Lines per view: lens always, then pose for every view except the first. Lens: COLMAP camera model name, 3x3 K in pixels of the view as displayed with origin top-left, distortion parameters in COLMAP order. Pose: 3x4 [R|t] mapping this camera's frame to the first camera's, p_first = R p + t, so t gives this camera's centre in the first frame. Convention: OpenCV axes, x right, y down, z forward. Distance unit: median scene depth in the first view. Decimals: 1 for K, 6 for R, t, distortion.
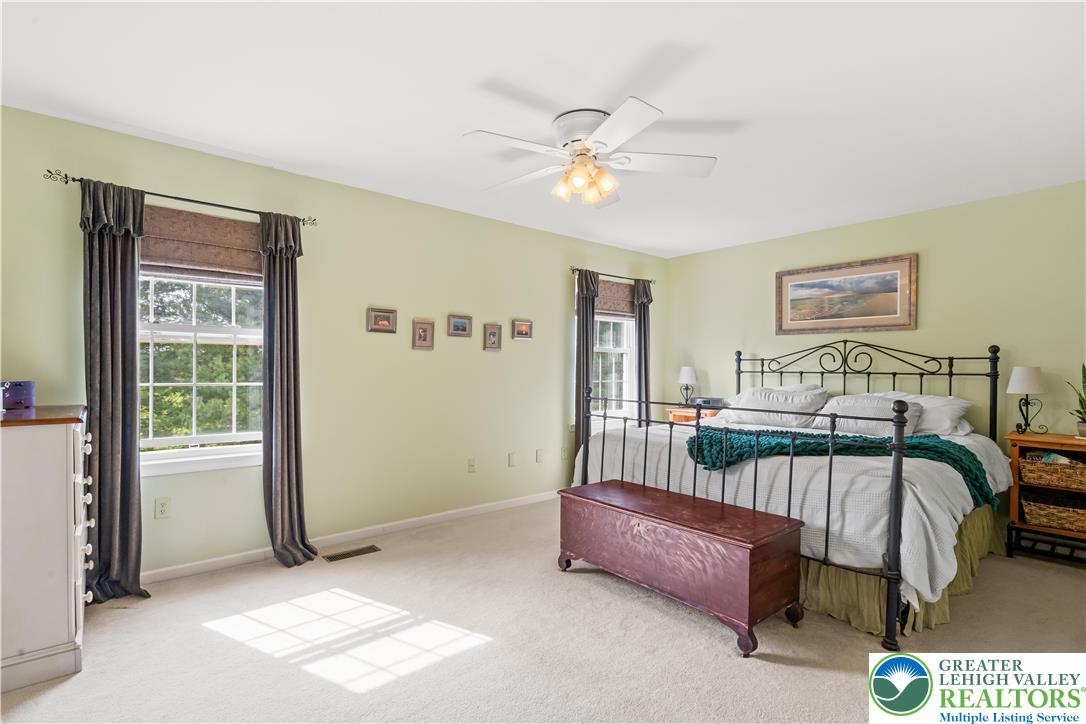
lens RADIAL K [[535.1, 0, 553.6], [0, 535.1, 374.6], [0, 0, 1]] dist [0.003854, 0.000345]
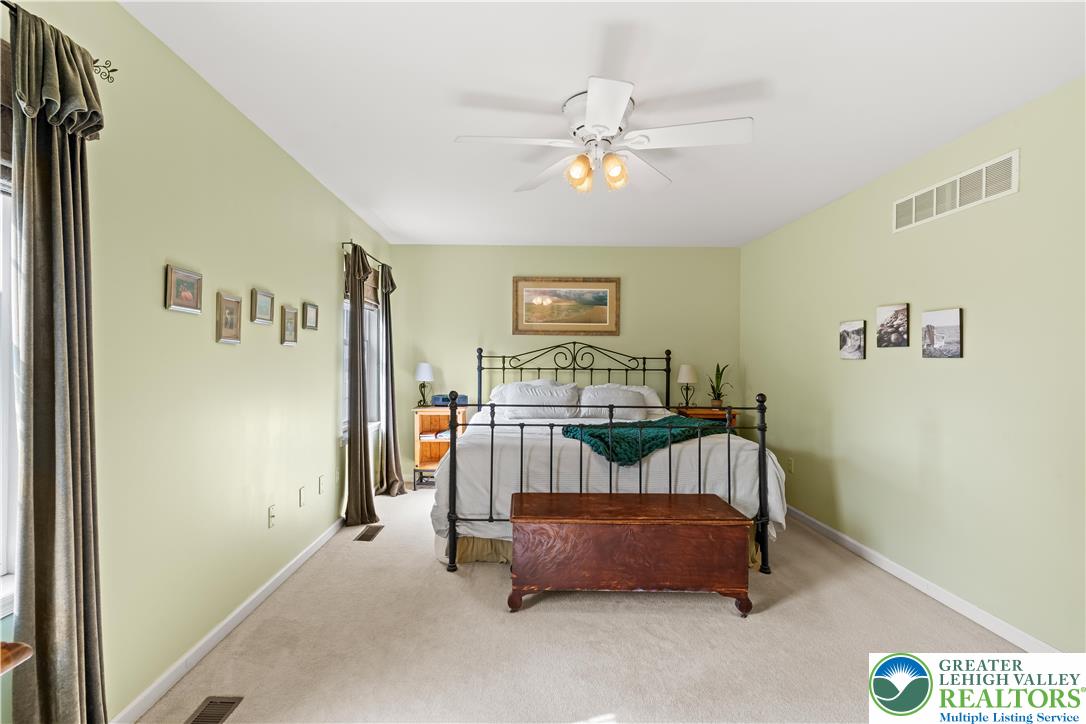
lens RADIAL K [[529.9, 0, 539.5], [0, 529.9, 360.8], [0, 0, 1]] dist [-0.000216, 0.000178]
pose [[0.640403, -0.002540, 0.768035, -0.487647], [0.005387, 0.999985, -0.001185, -0.024223], [-0.768020, 0.004896, 0.640407, 0.347796]]
